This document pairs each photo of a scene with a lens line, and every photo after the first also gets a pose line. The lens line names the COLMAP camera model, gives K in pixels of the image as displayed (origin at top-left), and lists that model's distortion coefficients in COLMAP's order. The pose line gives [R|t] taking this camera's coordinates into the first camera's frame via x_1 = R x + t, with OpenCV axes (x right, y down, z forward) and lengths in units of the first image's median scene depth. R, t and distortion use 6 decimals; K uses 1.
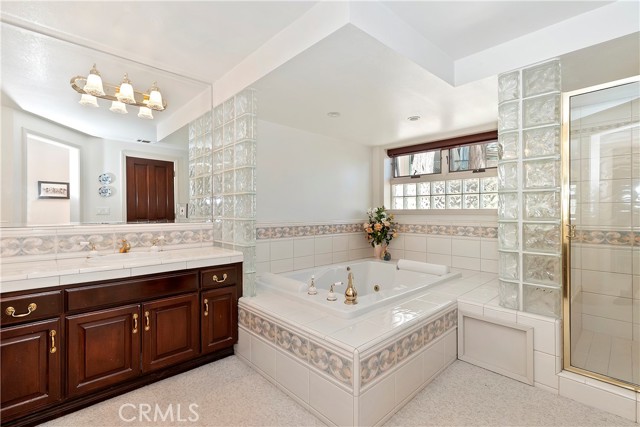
lens RADIAL K [[288.0, 0, 318.7], [0, 288.0, 217.0], [0, 0, 1]] dist [0.001851, -0.000142]
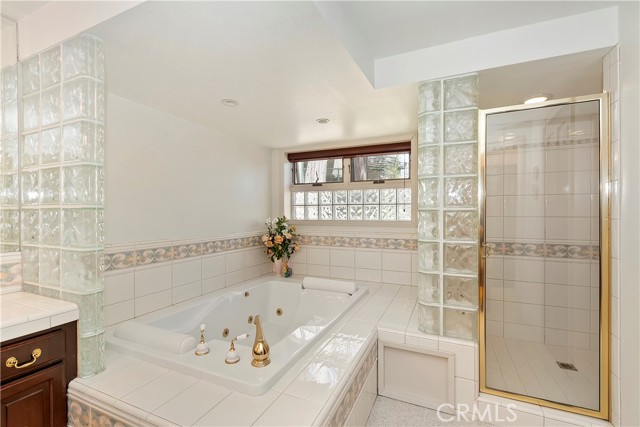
lens RADIAL K [[288.0, 0, 318.7], [0, 288.0, 217.0], [0, 0, 1]] dist [0.001851, -0.000142]
pose [[0.927797, -0.003927, 0.373065, -0.013294], [0.007148, 0.999948, -0.007251, -0.037879], [-0.373017, 0.009394, 0.927777, 0.175693]]
